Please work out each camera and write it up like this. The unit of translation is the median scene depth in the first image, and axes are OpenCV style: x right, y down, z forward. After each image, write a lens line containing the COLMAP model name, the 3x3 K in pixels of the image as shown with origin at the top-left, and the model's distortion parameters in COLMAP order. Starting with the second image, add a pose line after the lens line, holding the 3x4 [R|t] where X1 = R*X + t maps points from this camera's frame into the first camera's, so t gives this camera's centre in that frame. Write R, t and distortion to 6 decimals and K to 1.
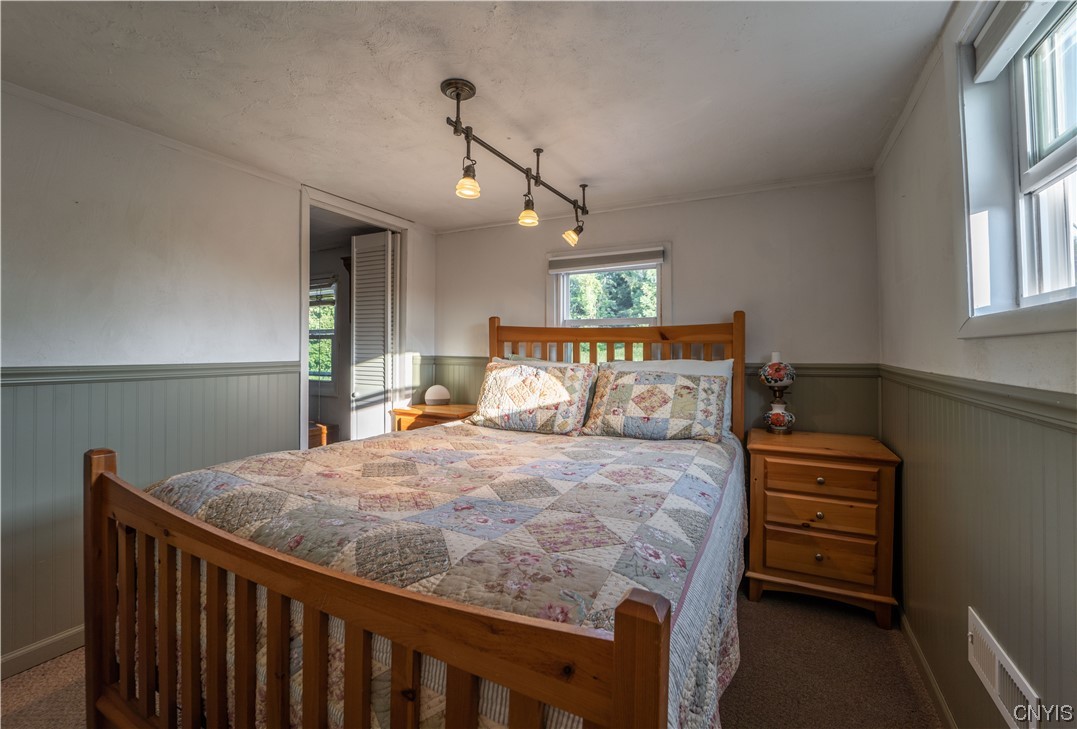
lens RADIAL K [[458.3, 0, 515.3], [0, 458.3, 347.7], [0, 0, 1]] dist [-0.001033, -0.000061]
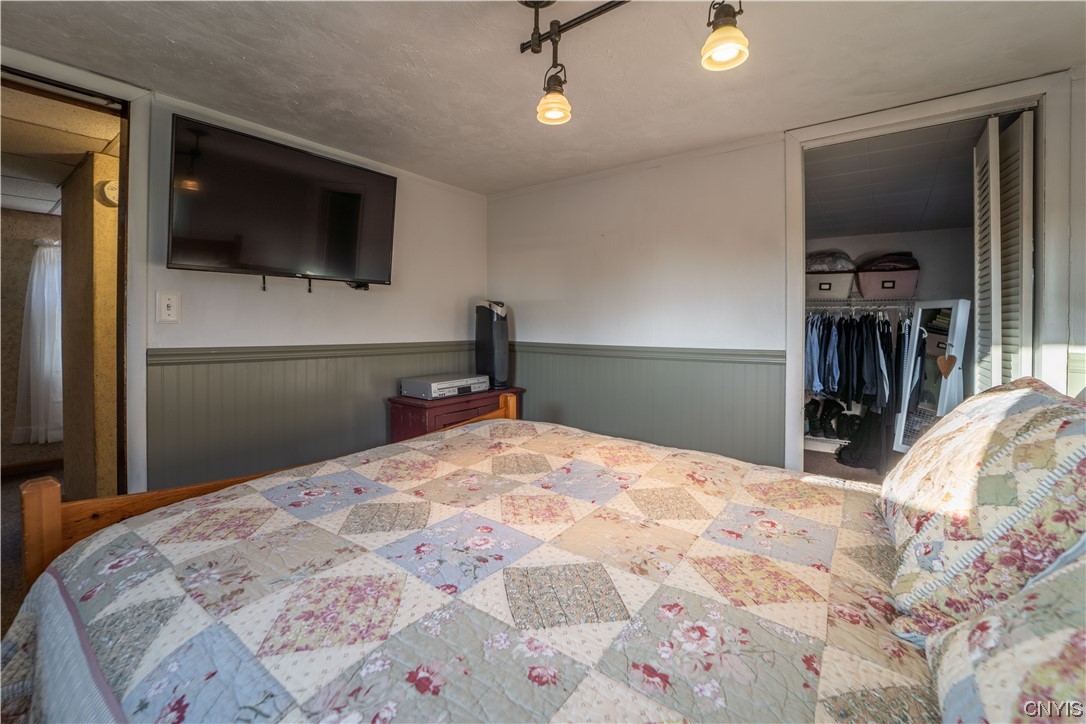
lens RADIAL K [[455.4, 0, 545.3], [0, 455.4, 333.1], [0, 0, 1]] dist [-0.021352, -0.000164]
pose [[-0.115020, 0.003001, -0.993359, 0.625338], [-0.002367, 0.999992, 0.003295, -0.005190], [0.993360, 0.002730, -0.115012, 1.128757]]
